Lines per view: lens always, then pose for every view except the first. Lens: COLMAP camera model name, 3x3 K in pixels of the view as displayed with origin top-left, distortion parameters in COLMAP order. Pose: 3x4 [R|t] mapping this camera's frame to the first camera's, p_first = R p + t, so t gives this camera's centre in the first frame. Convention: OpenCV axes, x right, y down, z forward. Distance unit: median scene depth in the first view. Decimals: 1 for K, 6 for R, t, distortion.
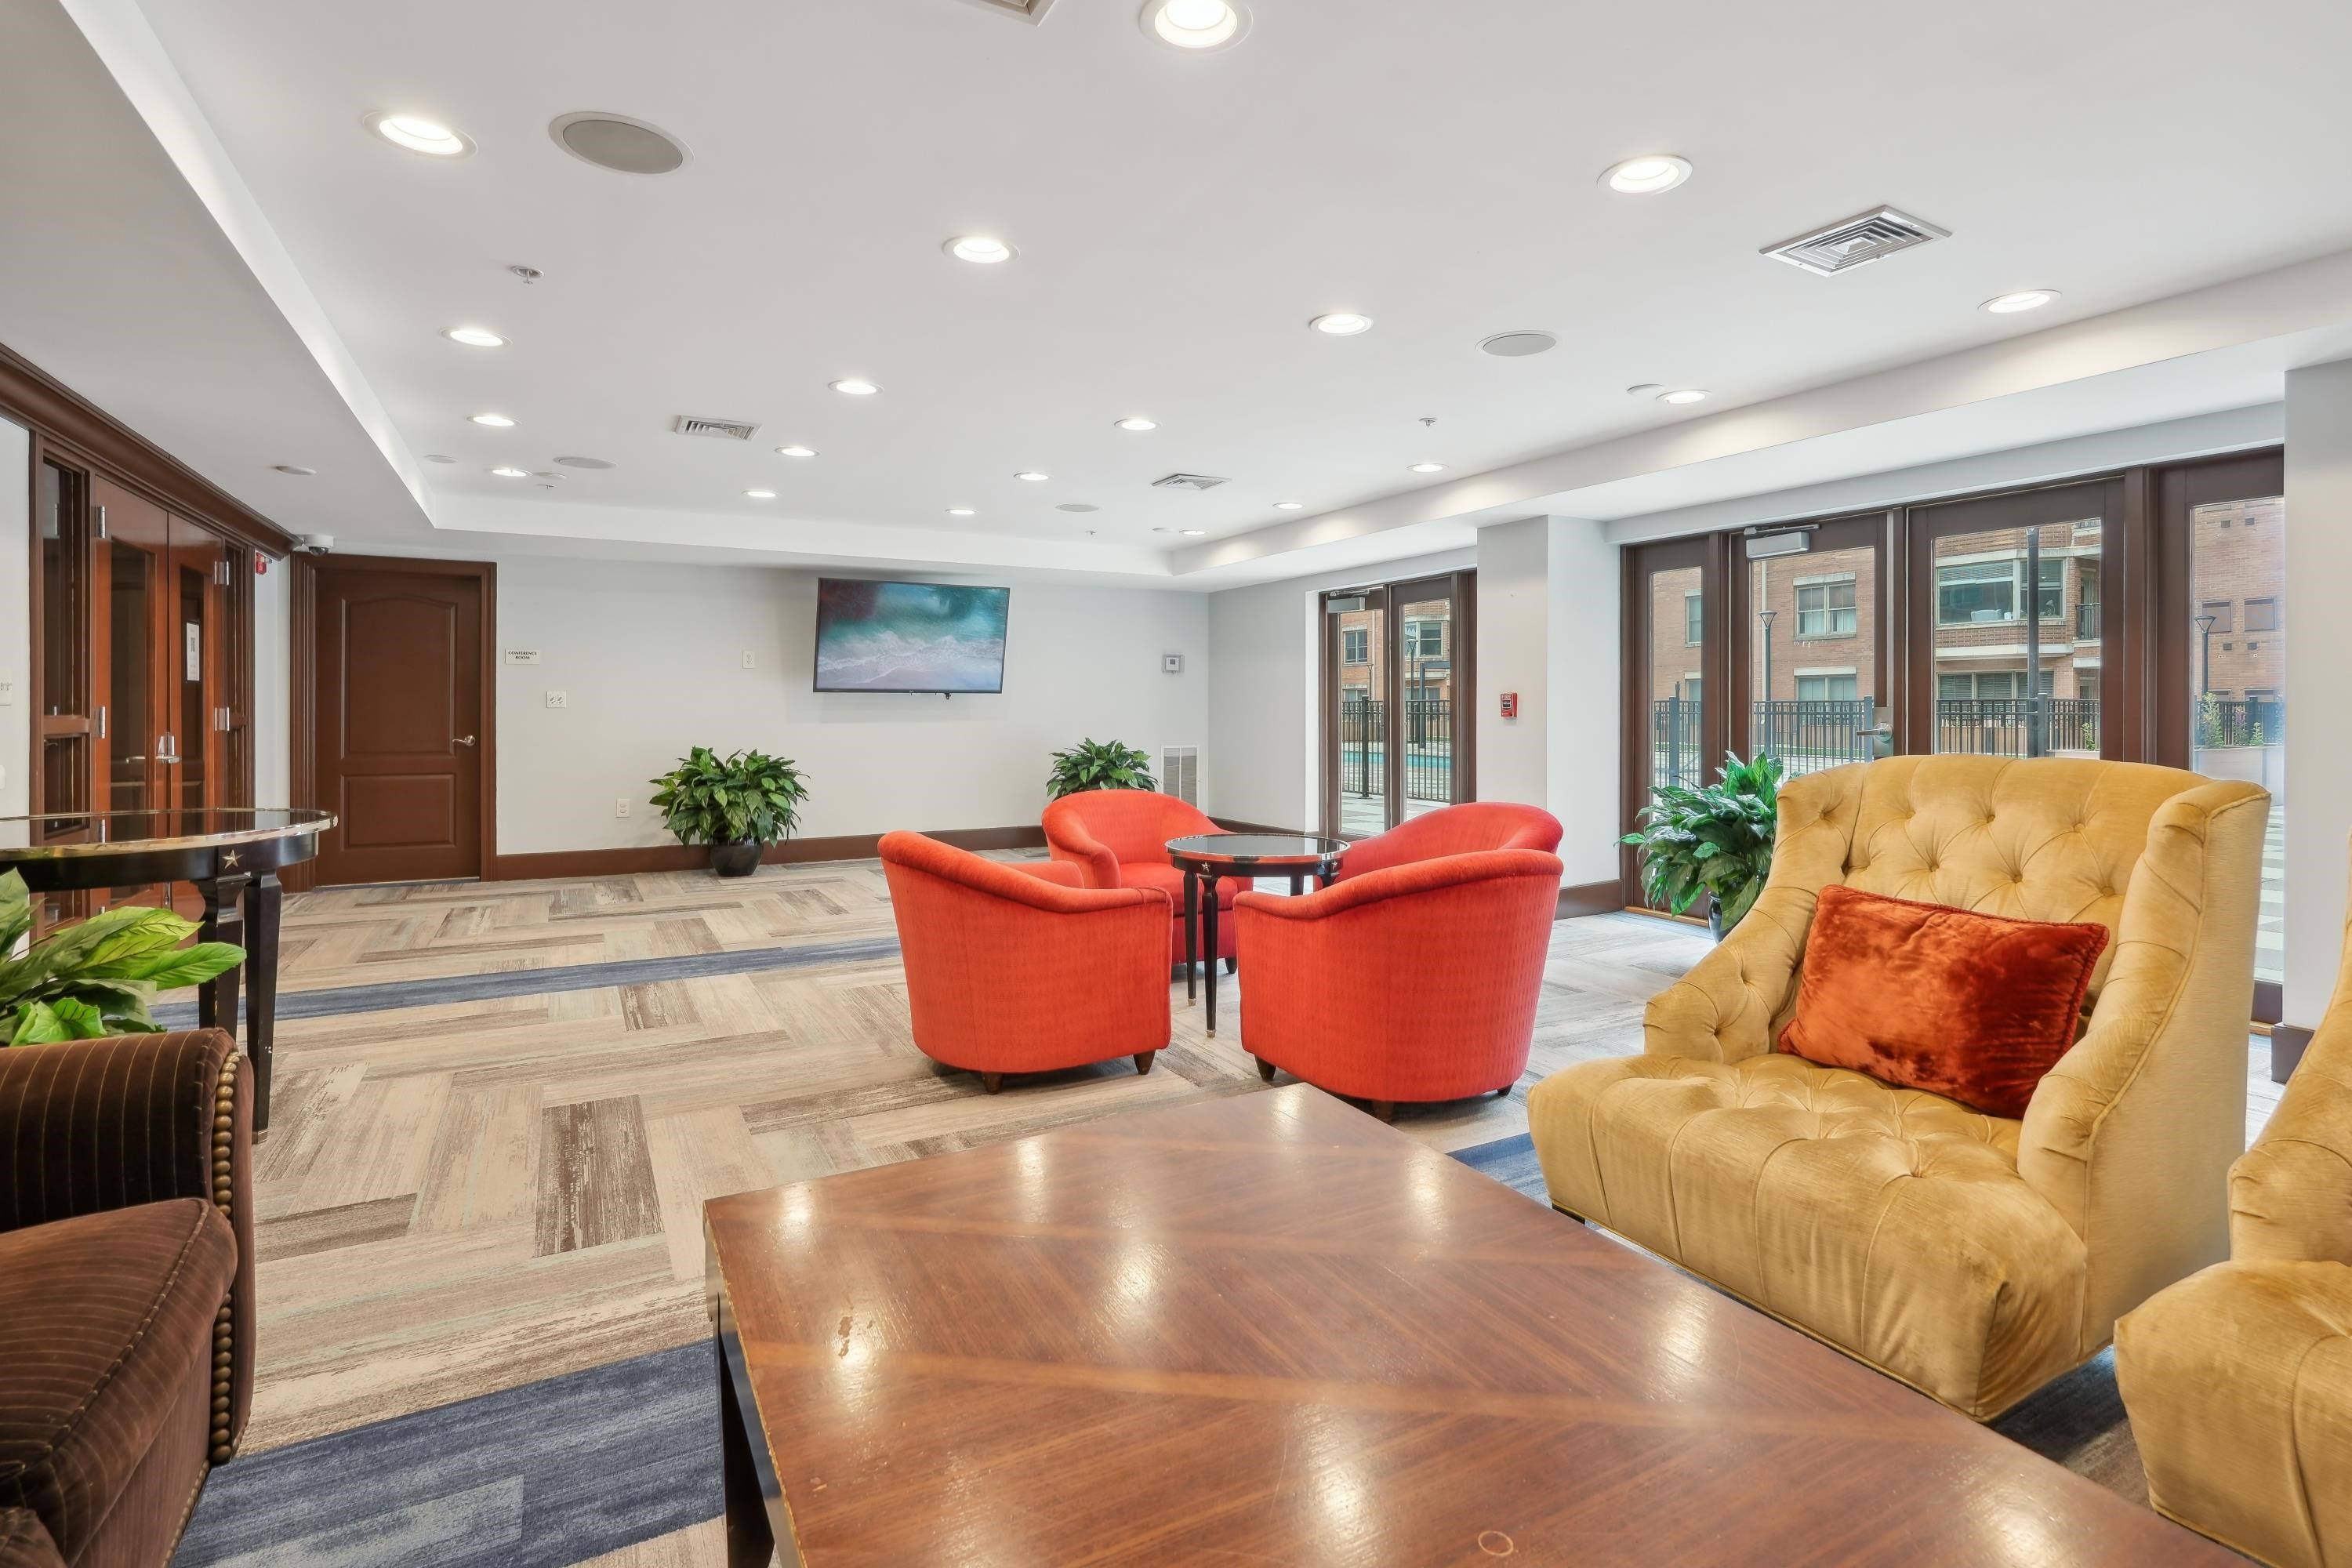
lens RADIAL K [[1110.7, 0, 1179.0], [0, 1110.7, 710.6], [0, 0, 1]] dist [0.000039, 0.000047]
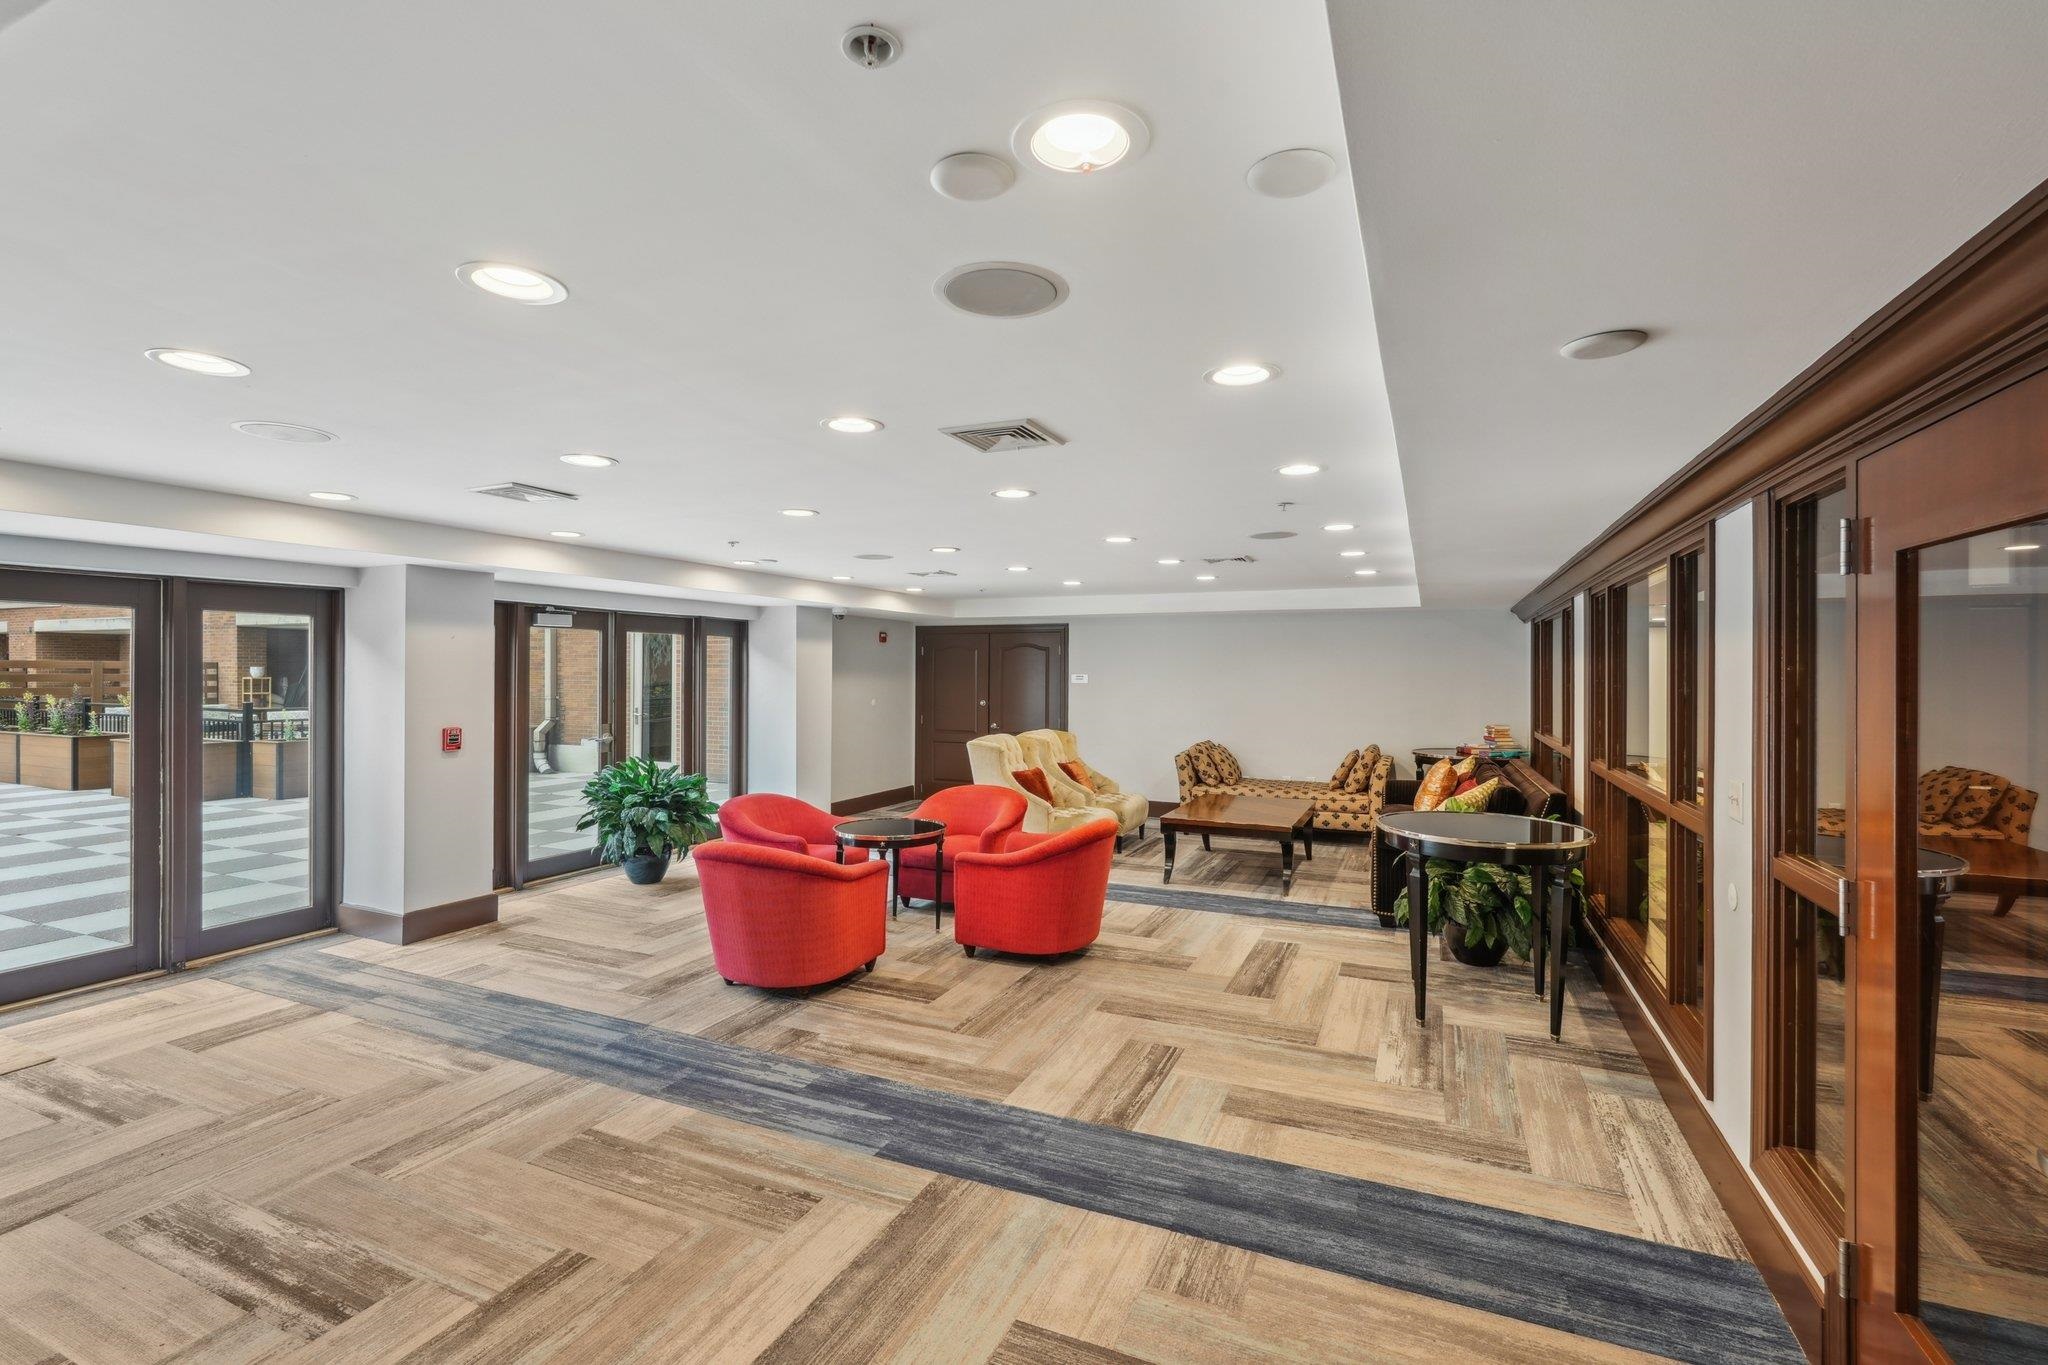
lens RADIAL K [[917.4, 0, 1024.0], [0, 917.4, 682.5], [0, 0, 1]] dist [-0.000020, -0.000001]
pose [[-0.599835, -0.013891, 0.800003, -1.563243], [-0.001816, 0.999870, 0.016000, -0.158136], [-0.800121, 0.008144, -0.599783, 2.296495]]
